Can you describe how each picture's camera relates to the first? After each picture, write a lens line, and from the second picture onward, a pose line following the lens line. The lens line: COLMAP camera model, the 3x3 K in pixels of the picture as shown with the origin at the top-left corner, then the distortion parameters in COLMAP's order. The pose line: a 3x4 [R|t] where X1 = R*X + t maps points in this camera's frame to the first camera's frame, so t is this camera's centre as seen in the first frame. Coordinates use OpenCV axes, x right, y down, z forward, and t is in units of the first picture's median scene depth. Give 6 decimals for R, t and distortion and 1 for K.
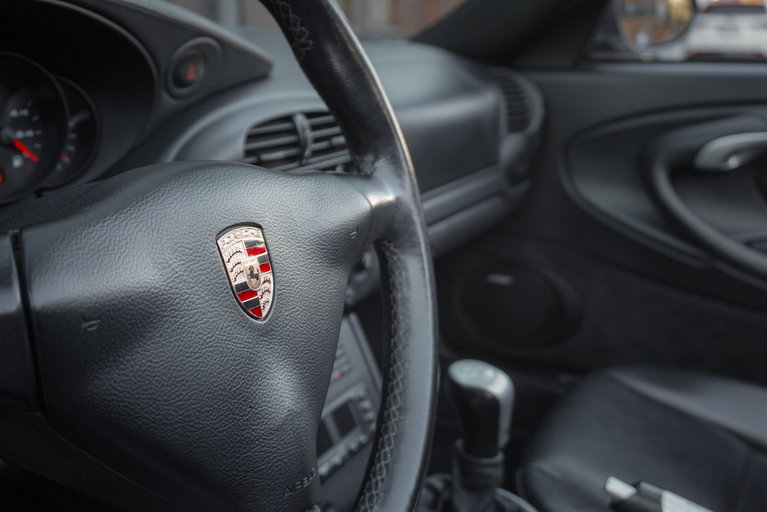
lens RADIAL K [[841.8, 0, 383.5], [0, 841.8, 256.0], [0, 0, 1]] dist [0.023033, 0.018971]
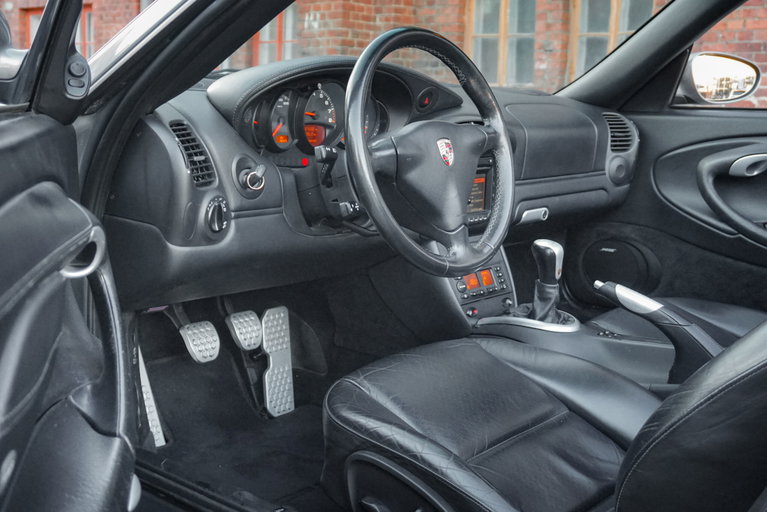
lens RADIAL K [[1015.6, 0, 383.5], [0, 1015.6, 256.0], [0, 0, 1]] dist [-0.073878, 0.015594]
pose [[0.975871, 0.049271, -0.212717, 0.254365], [-0.068742, 0.993996, -0.085125, 0.417106], [0.207246, 0.097694, 0.973399, -1.566274]]
